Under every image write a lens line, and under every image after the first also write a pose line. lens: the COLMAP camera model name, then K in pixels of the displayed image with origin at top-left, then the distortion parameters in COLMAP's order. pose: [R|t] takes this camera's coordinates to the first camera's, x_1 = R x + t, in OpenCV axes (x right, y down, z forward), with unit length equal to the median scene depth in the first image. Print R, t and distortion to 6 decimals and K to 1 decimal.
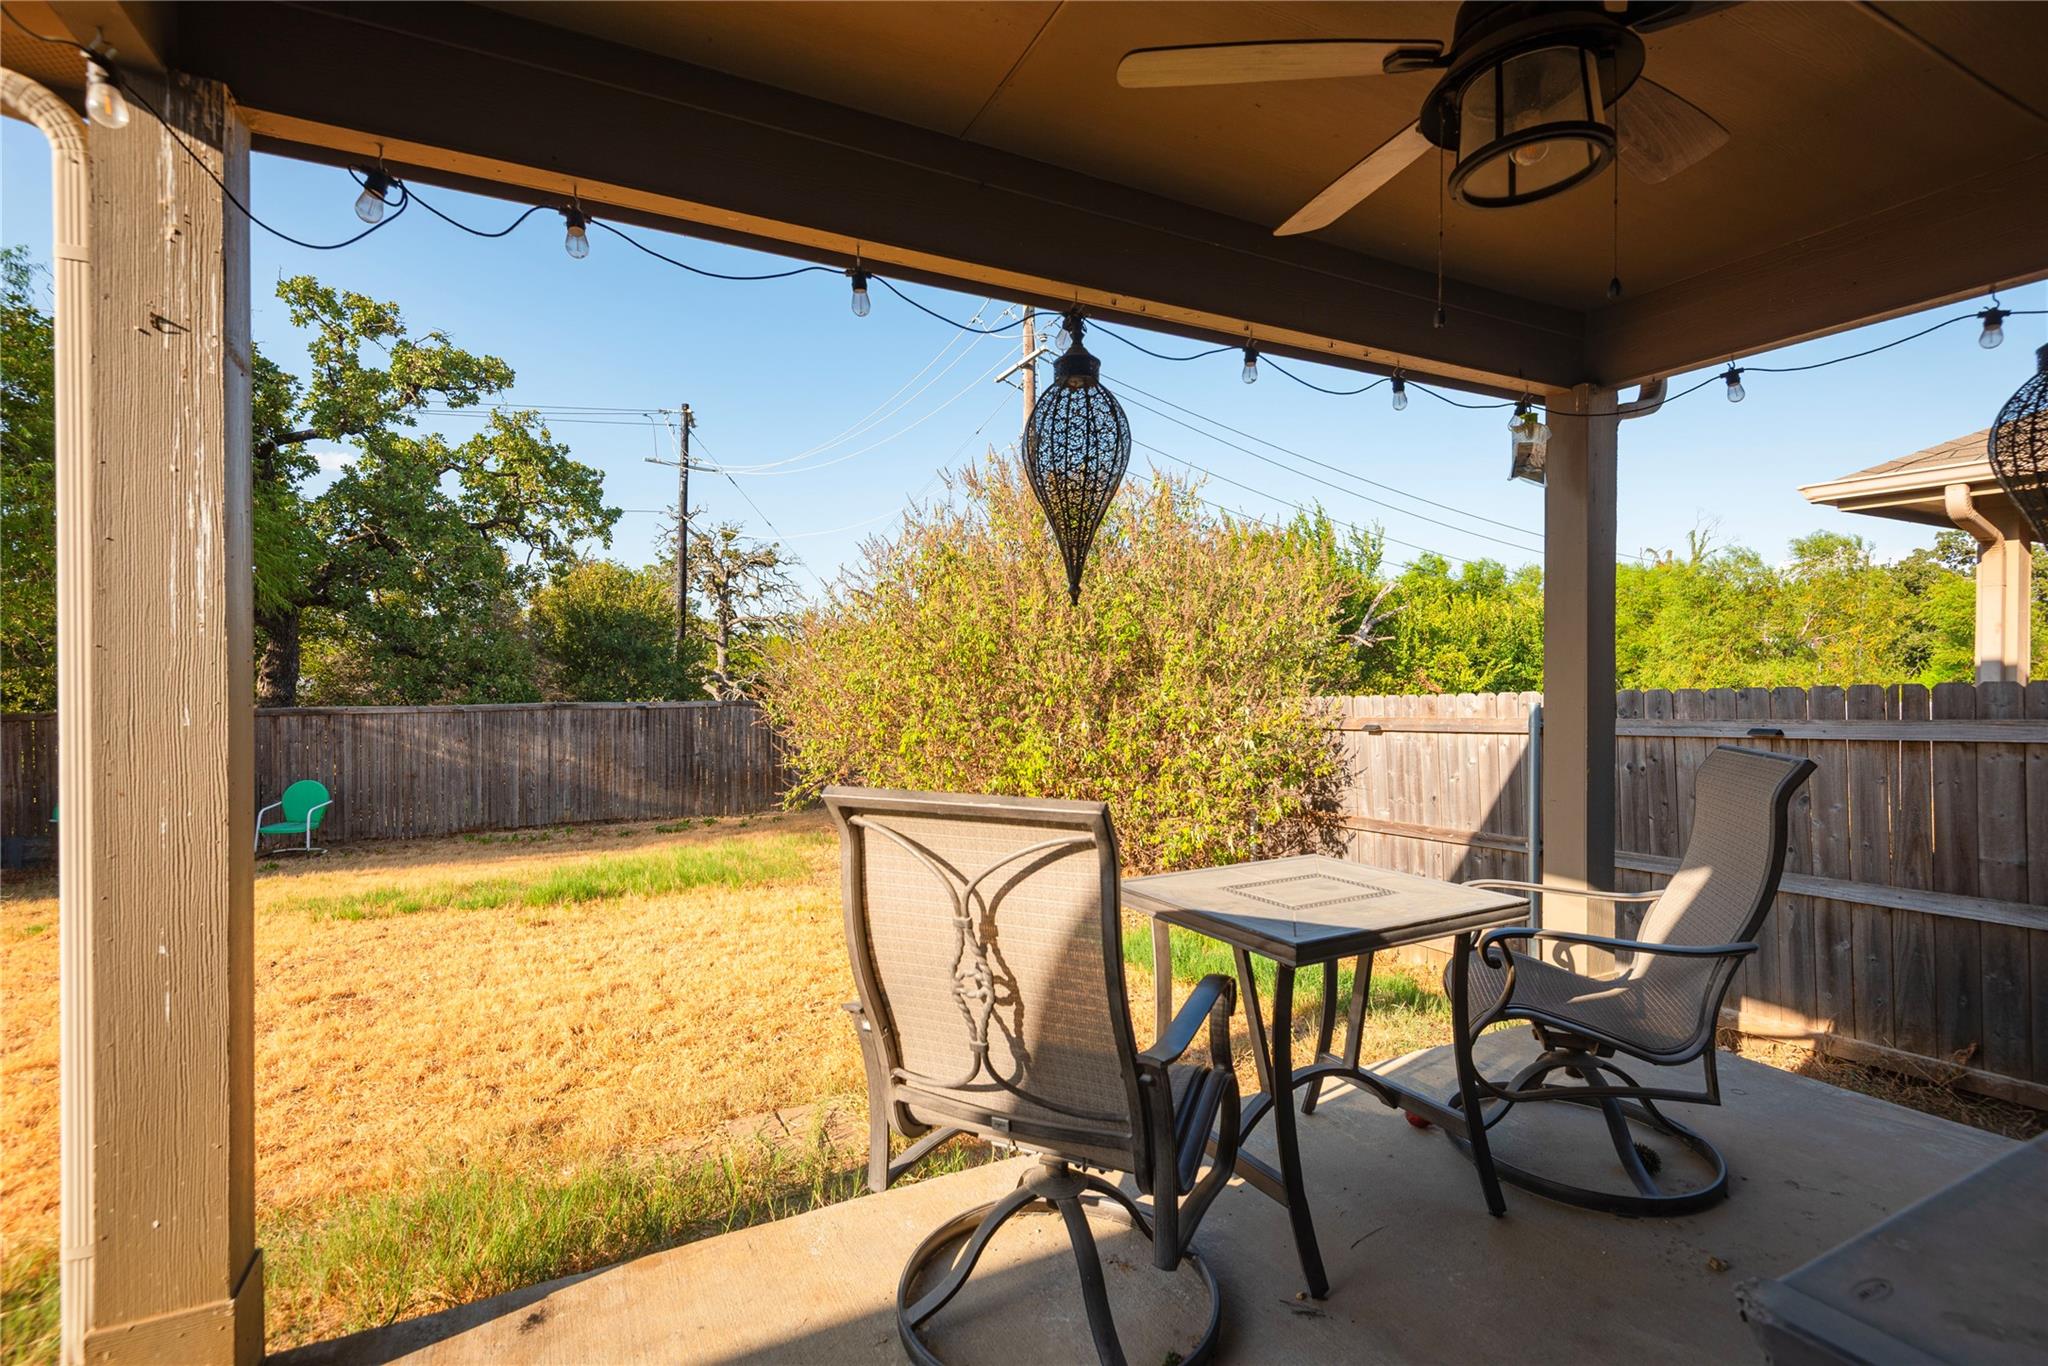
lens RADIAL K [[914.0, 0, 999.9], [0, 914.0, 678.0], [0, 0, 1]] dist [0.016904, -0.011213]
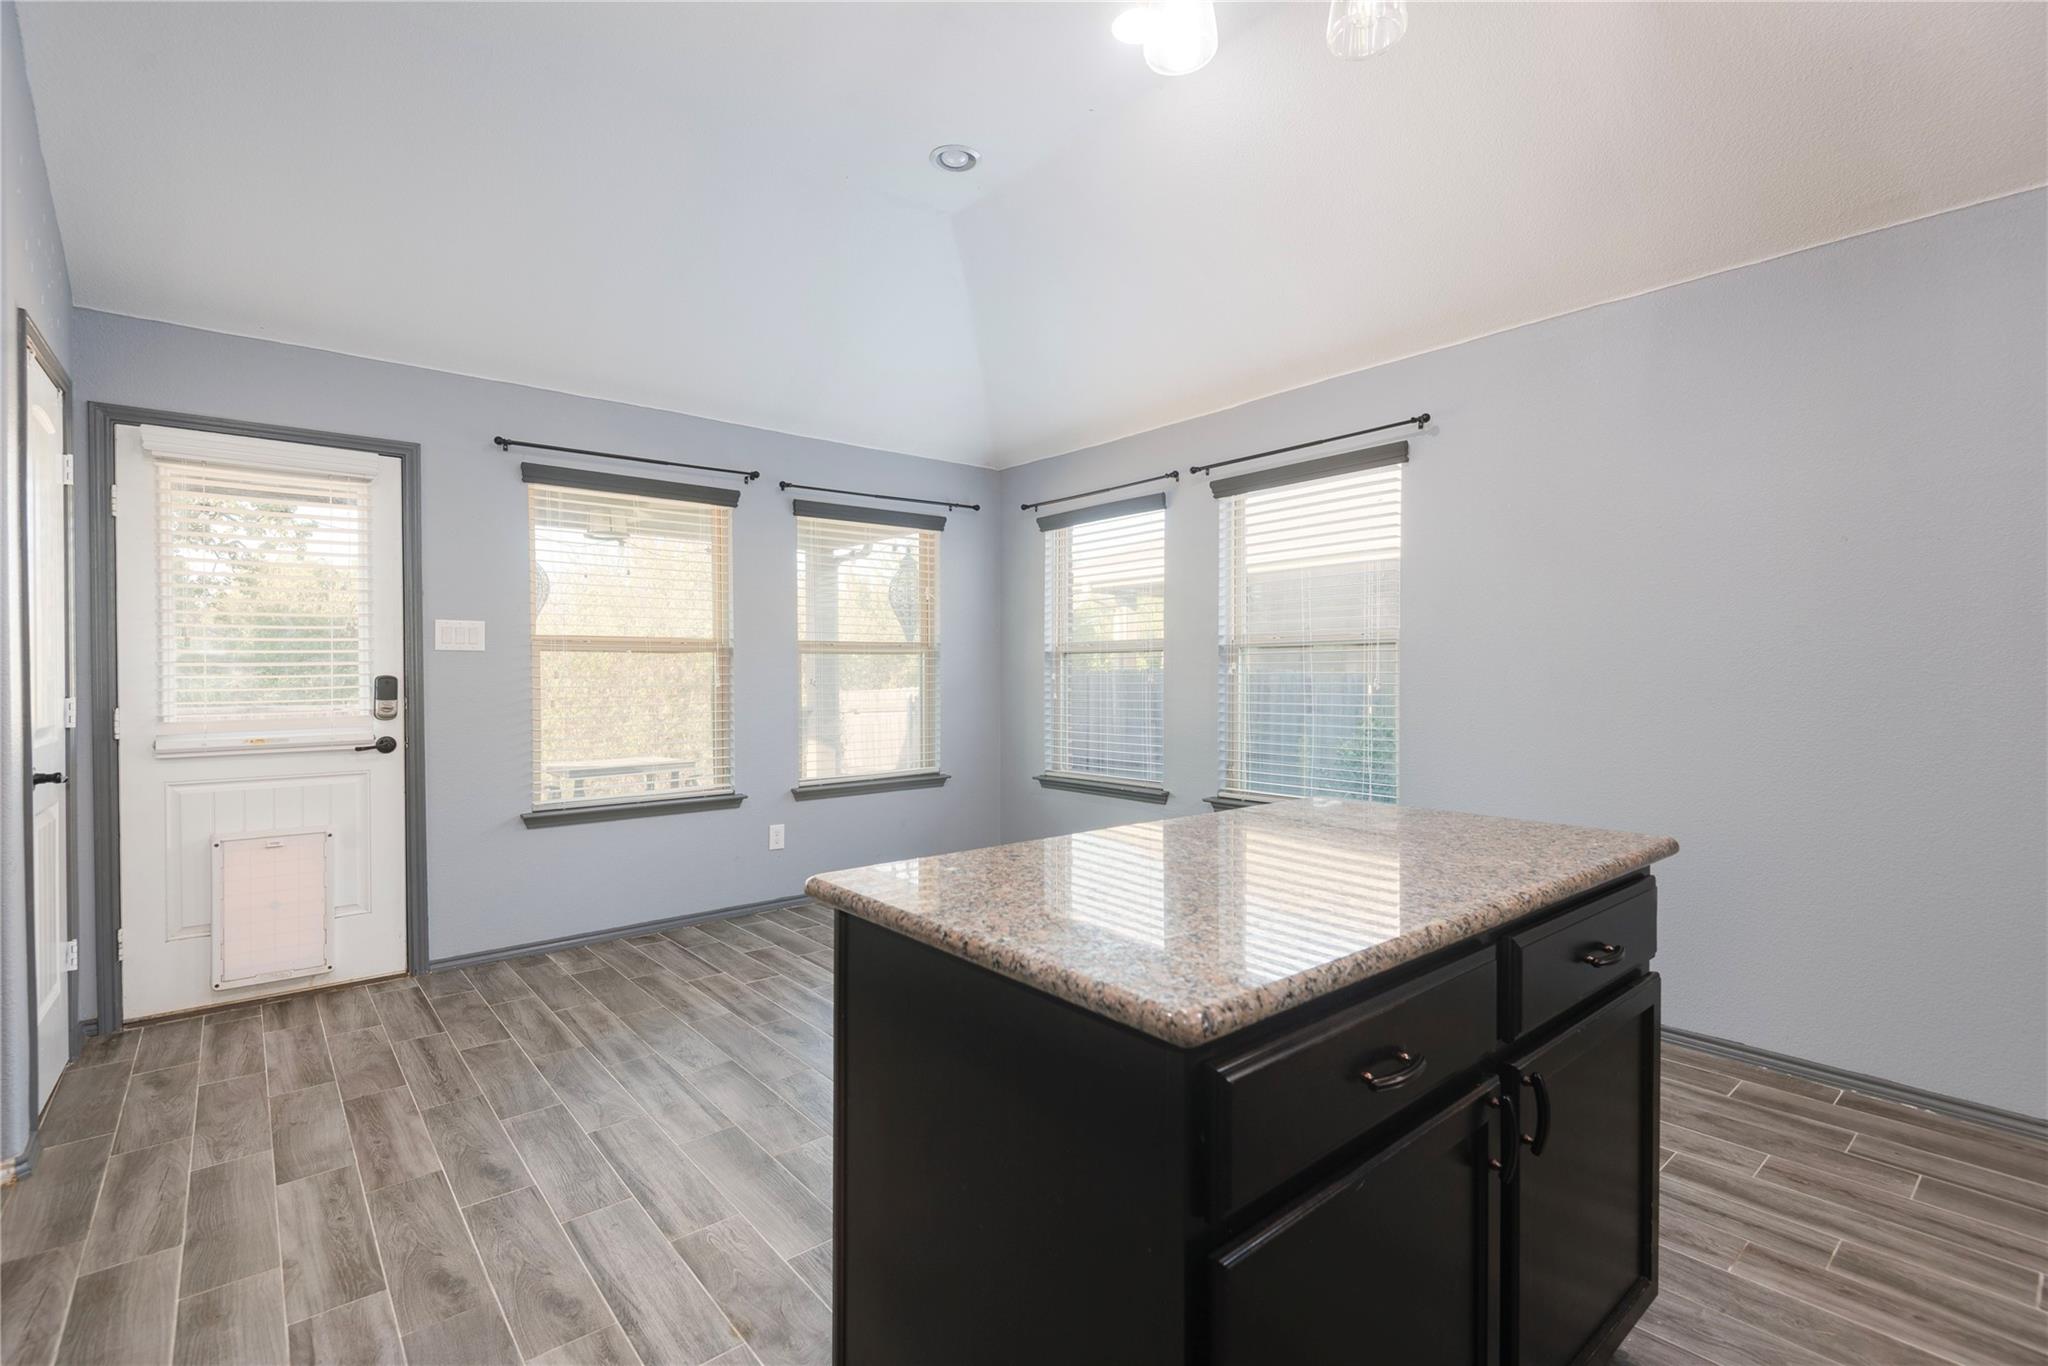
lens RADIAL K [[914.0, 0, 999.9], [0, 914.0, 678.0], [0, 0, 1]] dist [0.016904, -0.011213]
pose [[0.969345, -0.001977, 0.245694, 0.091330], [0.003415, 0.999979, -0.005426, 0.002464], [-0.245678, 0.006099, 0.969332, -0.225595]]
